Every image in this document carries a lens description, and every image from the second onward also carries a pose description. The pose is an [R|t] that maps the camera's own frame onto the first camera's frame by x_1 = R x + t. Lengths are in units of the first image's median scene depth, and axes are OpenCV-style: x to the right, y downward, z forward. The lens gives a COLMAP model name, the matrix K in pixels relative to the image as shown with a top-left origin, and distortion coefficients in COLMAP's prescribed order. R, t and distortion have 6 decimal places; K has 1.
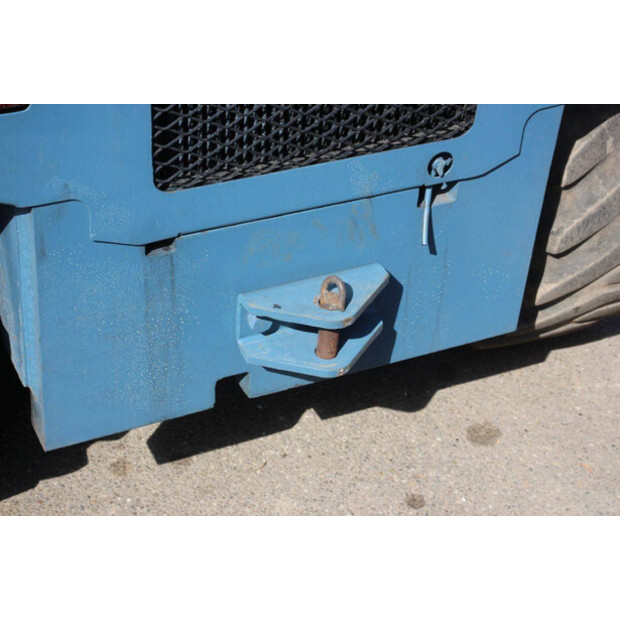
lens RADIAL K [[1471.8, 0, 310.0], [0, 1471.8, 310.0], [0, 0, 1]] dist [0.428910, 0.098204]
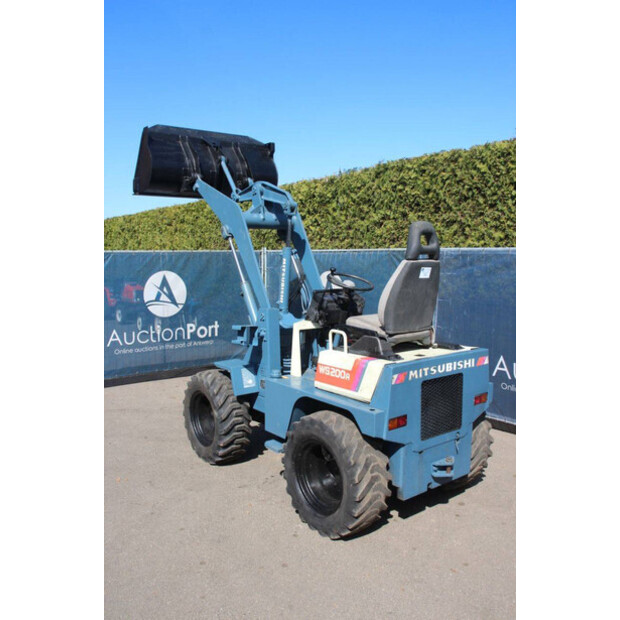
lens RADIAL K [[543.5, 0, 310.0], [0, 543.5, 298.0], [0, 0, 1]] dist [-0.102886, 0.006371]
pose [[0.972499, -0.079940, 0.218758, -0.735439], [0.184784, 0.836568, -0.515760, 0.349833], [-0.141776, 0.541999, 0.828333, -0.715294]]
